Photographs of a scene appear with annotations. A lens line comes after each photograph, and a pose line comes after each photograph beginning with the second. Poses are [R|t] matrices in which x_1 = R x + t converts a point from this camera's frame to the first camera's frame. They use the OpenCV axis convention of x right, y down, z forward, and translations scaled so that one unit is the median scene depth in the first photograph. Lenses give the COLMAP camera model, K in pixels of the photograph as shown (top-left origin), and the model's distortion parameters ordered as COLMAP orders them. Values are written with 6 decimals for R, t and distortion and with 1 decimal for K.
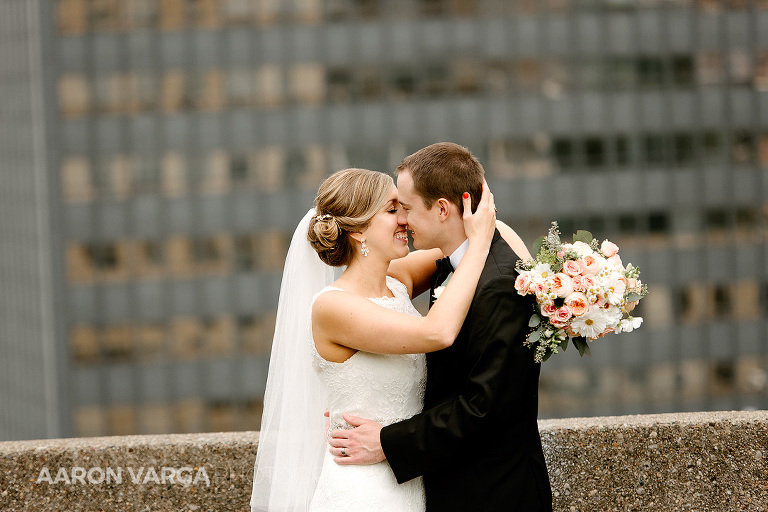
lens RADIAL K [[1431.5, 0, 384.0], [0, 1431.5, 256.0], [0, 0, 1]] dist [-0.014221, -0.128054]
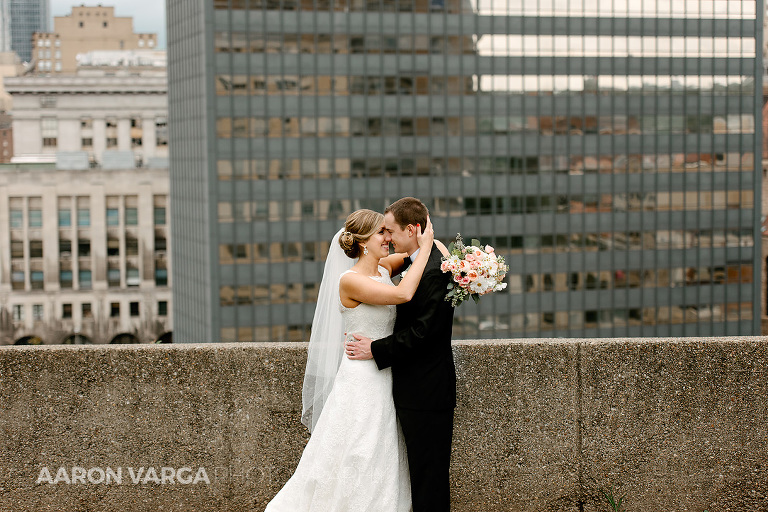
lens RADIAL K [[1574.2, 0, 384.0], [0, 1574.2, 256.0], [0, 0, 1]] dist [0.022208, -0.114372]
pose [[0.996087, 0.033367, 0.081833, -0.167051], [-0.038313, 0.997485, 0.059636, -0.127241], [-0.079638, -0.062538, 0.994860, -1.147716]]
